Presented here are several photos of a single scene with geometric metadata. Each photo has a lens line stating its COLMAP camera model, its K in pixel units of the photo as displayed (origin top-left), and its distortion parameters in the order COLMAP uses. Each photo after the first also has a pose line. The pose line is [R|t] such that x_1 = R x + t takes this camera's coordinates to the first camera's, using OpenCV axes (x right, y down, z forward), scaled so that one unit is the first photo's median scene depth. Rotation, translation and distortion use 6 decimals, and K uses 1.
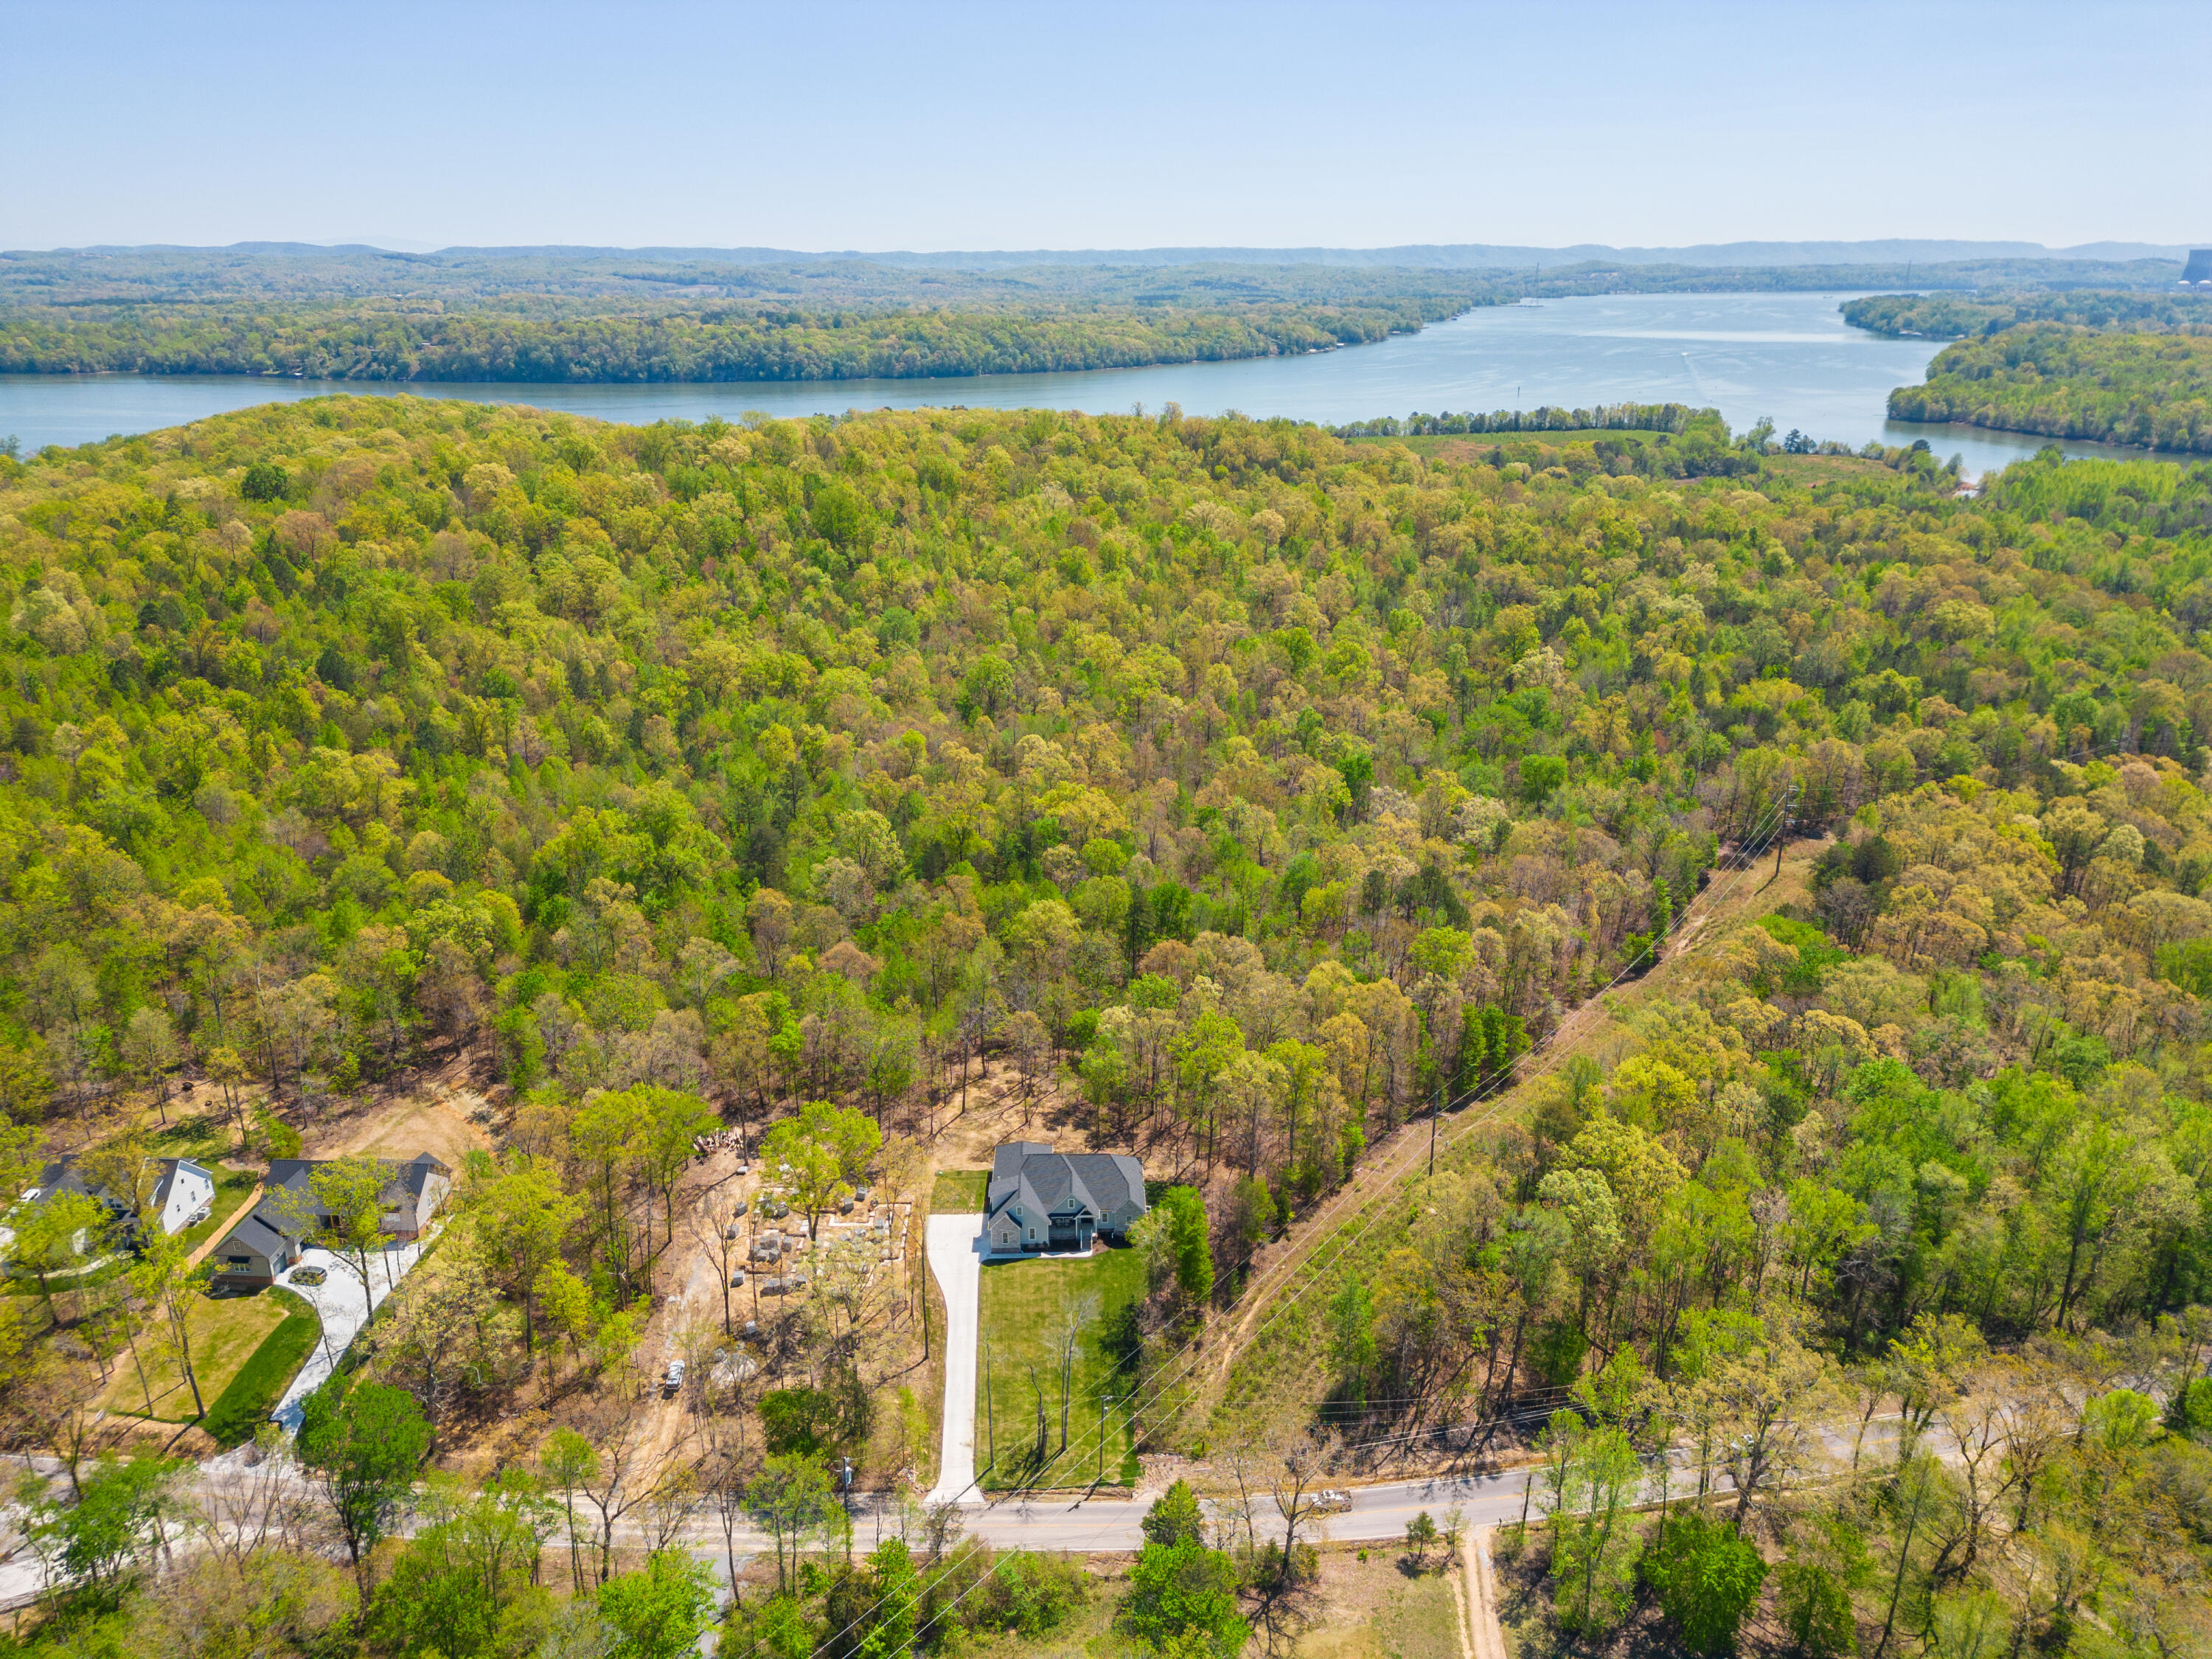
lens RADIAL K [[1595.8, 0, 1101.9], [0, 1595.8, 840.0], [0, 0, 1]] dist [0.056855, -0.034538]
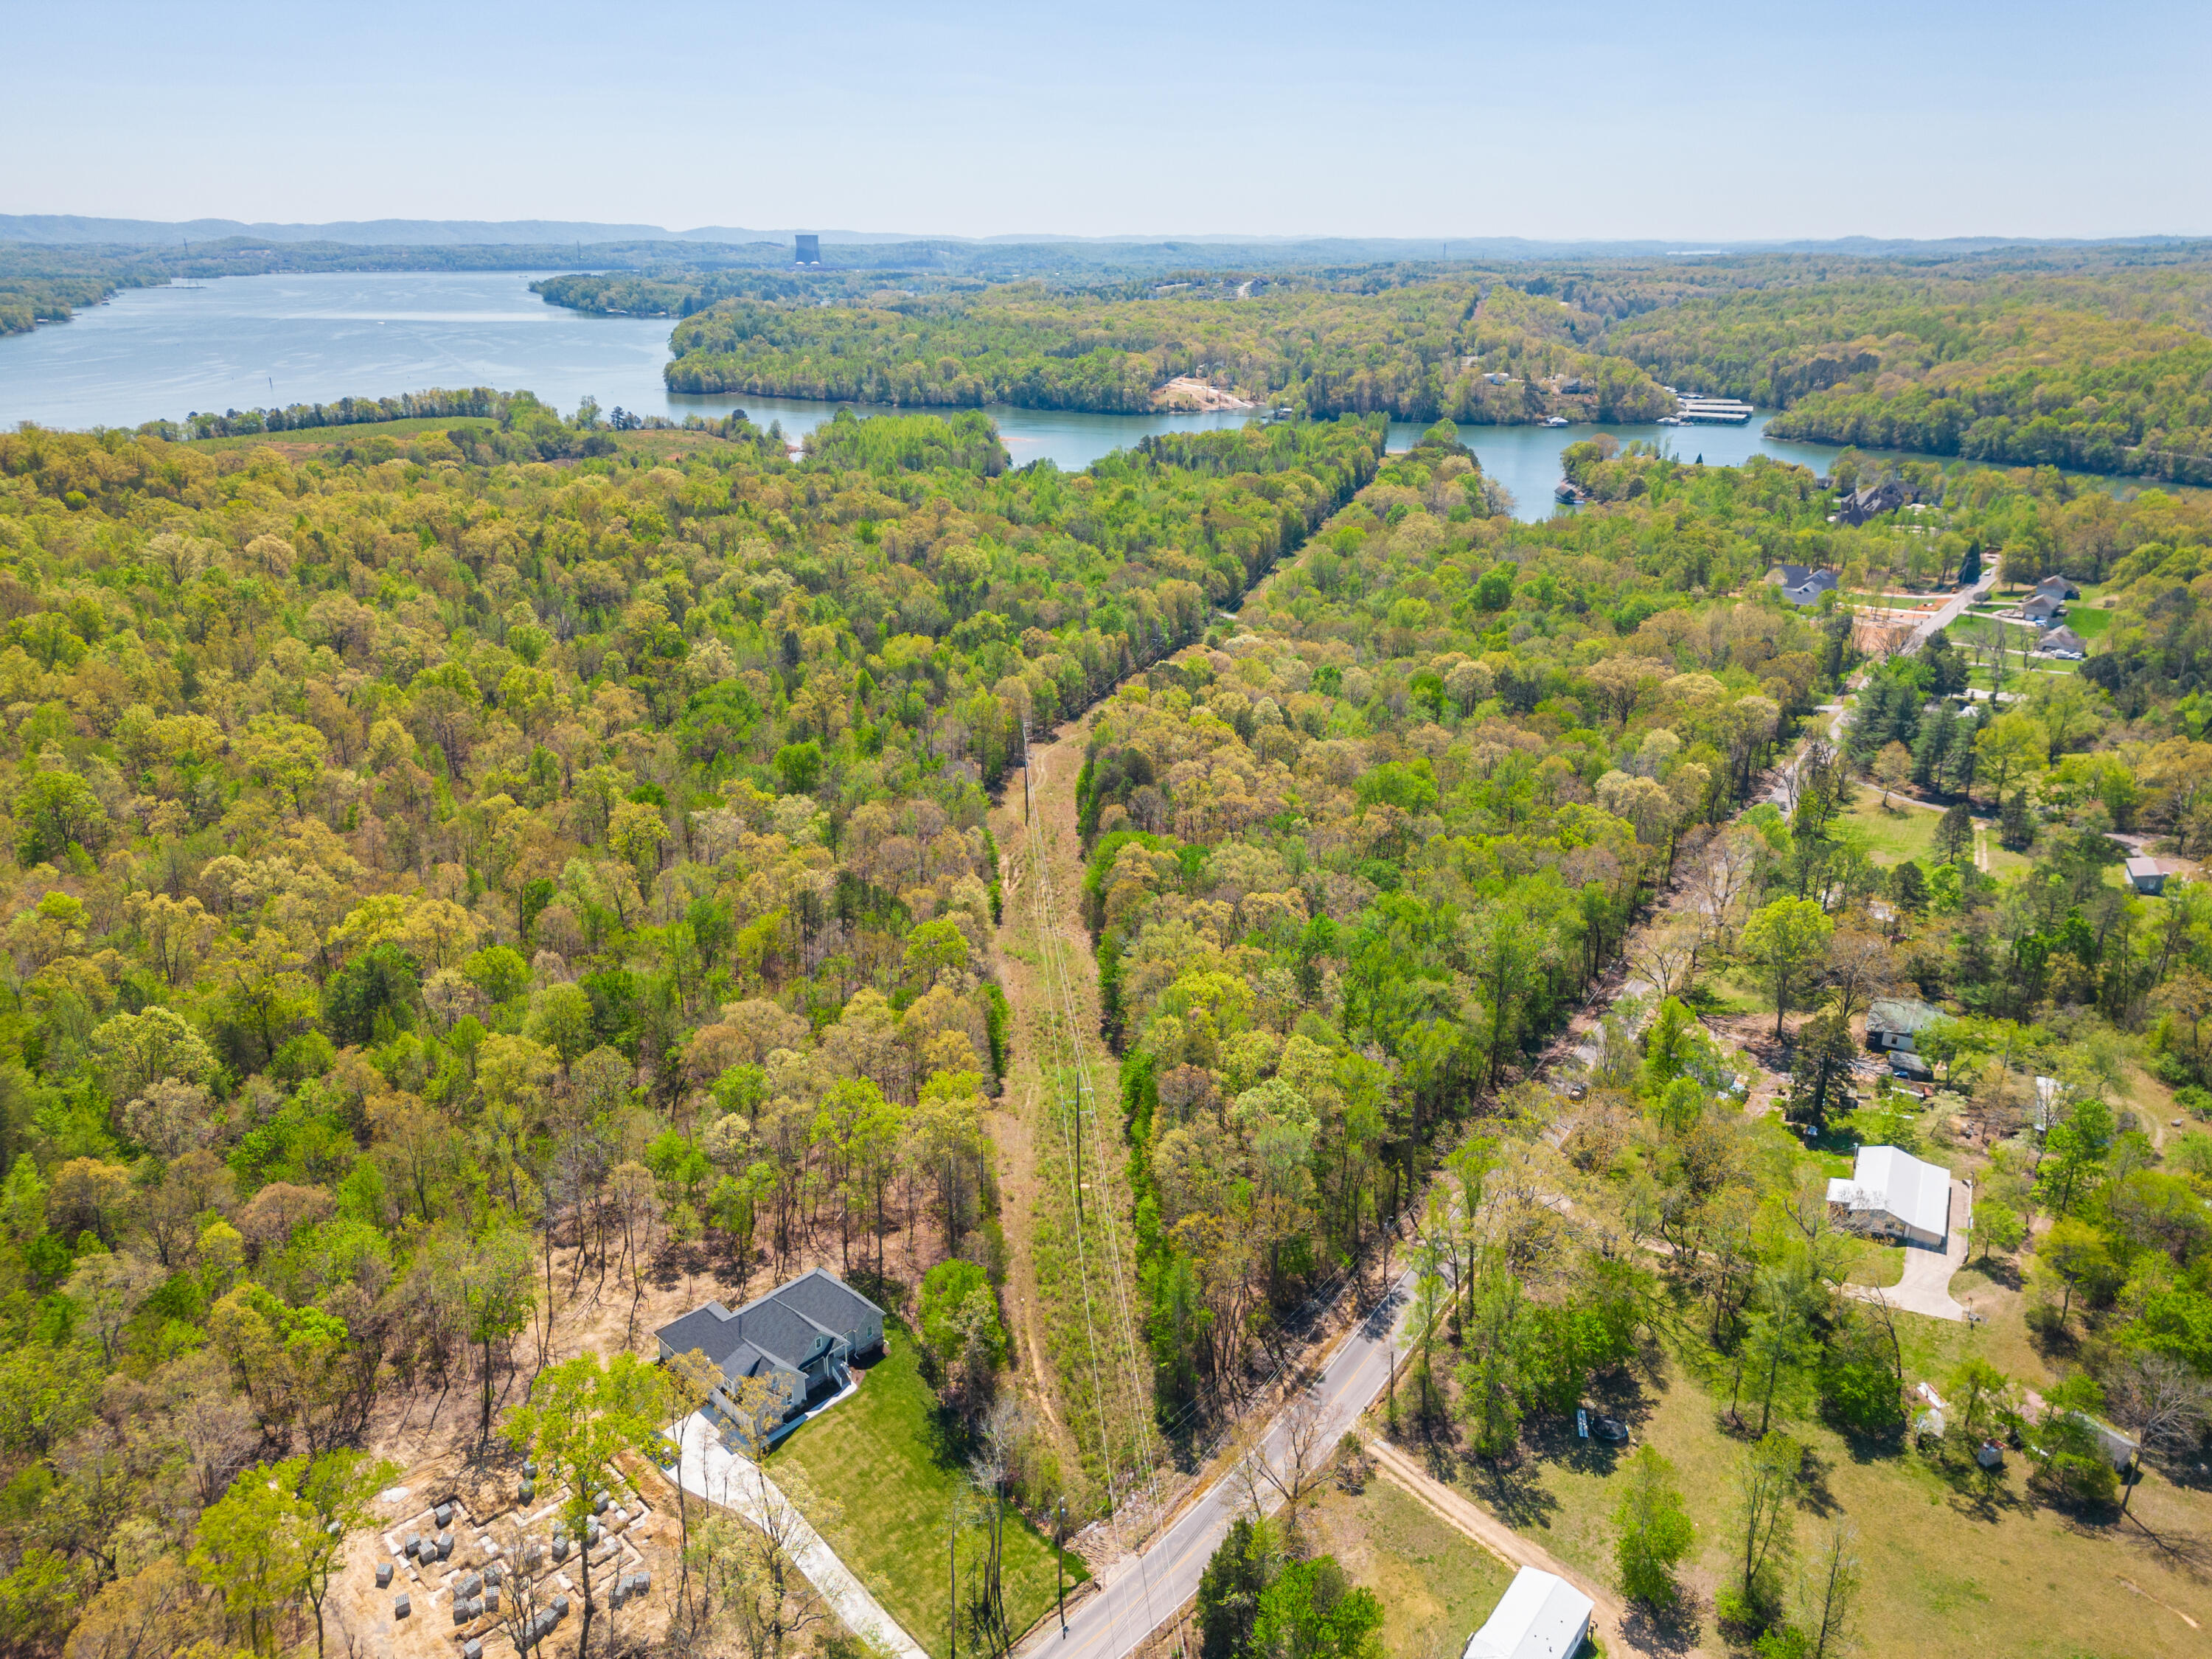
lens RADIAL K [[1595.8, 0, 1114.8], [0, 1595.8, 828.0], [0, 0, 1]] dist [0.056855, -0.034538]
pose [[0.703763, -0.246849, 0.666171, -0.090843], [0.243433, 0.964717, 0.100305, -0.019267], [-0.667427, 0.091577, 0.739023, 0.050264]]
